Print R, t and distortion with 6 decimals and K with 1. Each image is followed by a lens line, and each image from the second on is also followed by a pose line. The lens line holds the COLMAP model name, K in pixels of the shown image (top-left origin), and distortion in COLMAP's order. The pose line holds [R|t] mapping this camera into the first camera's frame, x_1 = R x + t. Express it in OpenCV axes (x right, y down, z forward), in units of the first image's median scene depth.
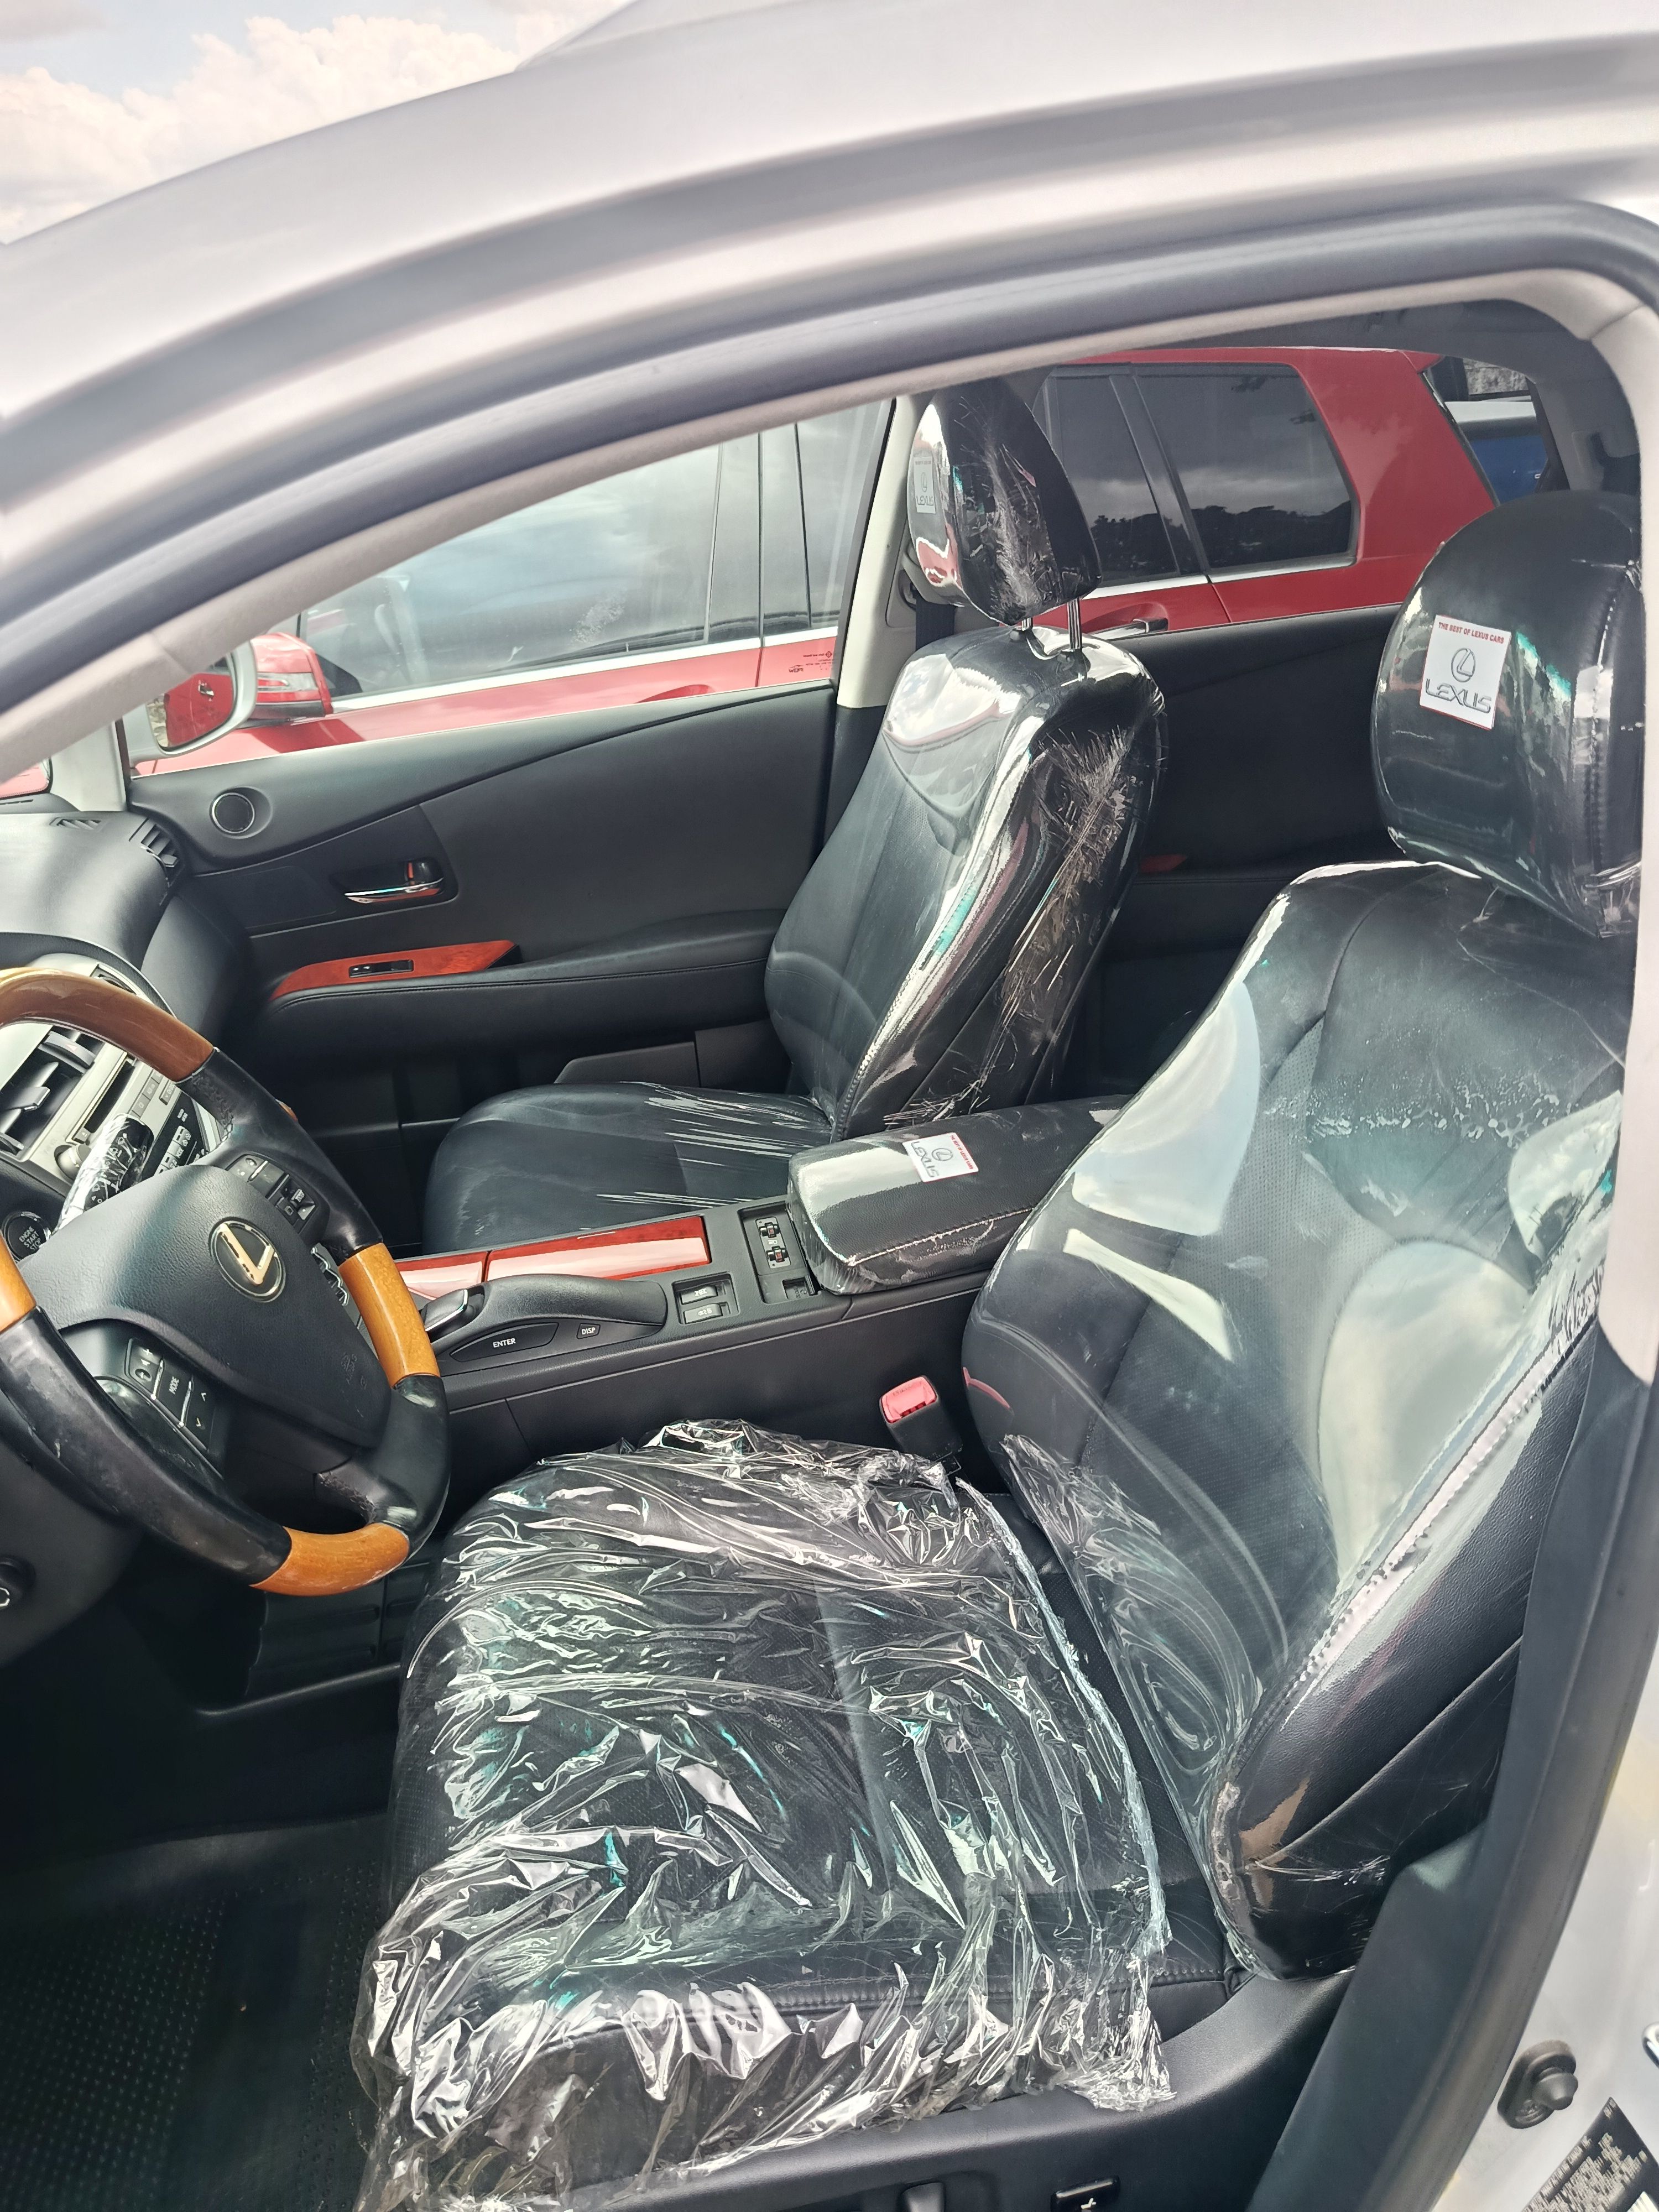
lens RADIAL K [[1525.2, 0, 829.5], [0, 1525.2, 1106.0], [0, 0, 1]] dist [0.004338, -0.000400]
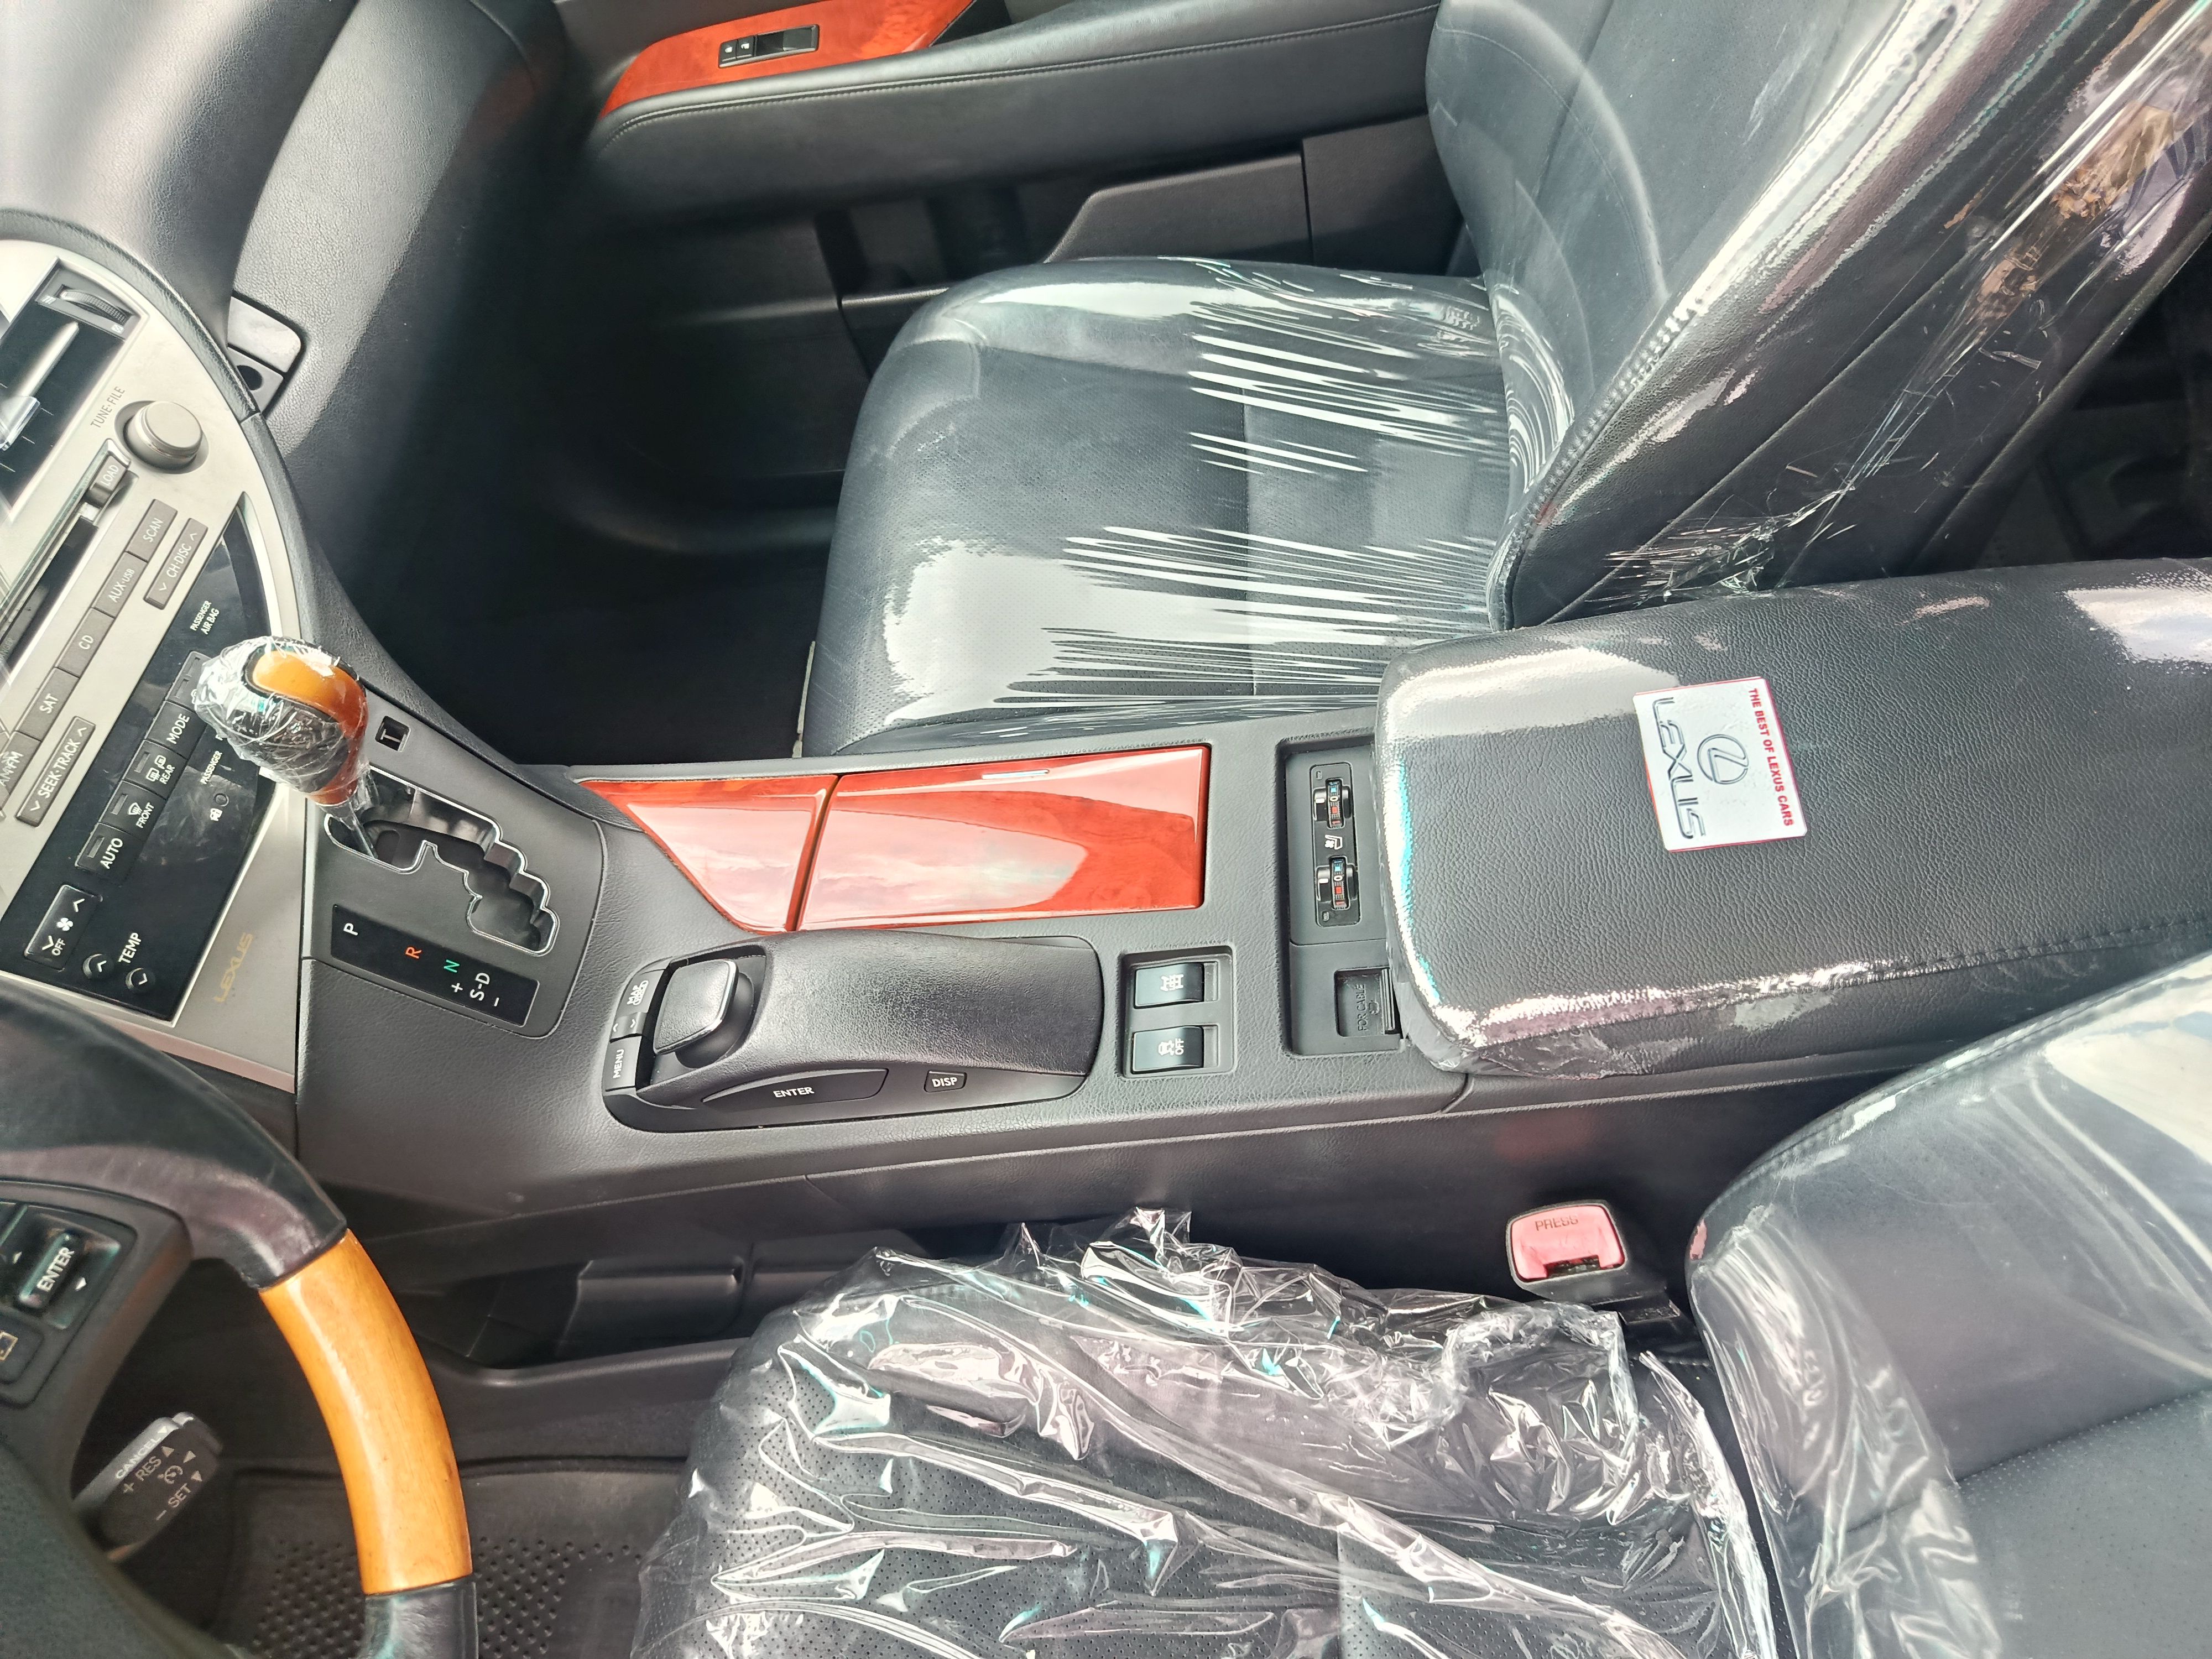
lens RADIAL K [[1525.2, 0, 1106.0], [0, 1525.2, 829.5], [0, 0, 1]] dist [0.004338, -0.000400]
pose [[0.966490, 0.109830, -0.232024, 0.005959], [0.021187, 0.866641, 0.498482, -0.160380], [0.255830, -0.486694, 0.835272, 0.523412]]
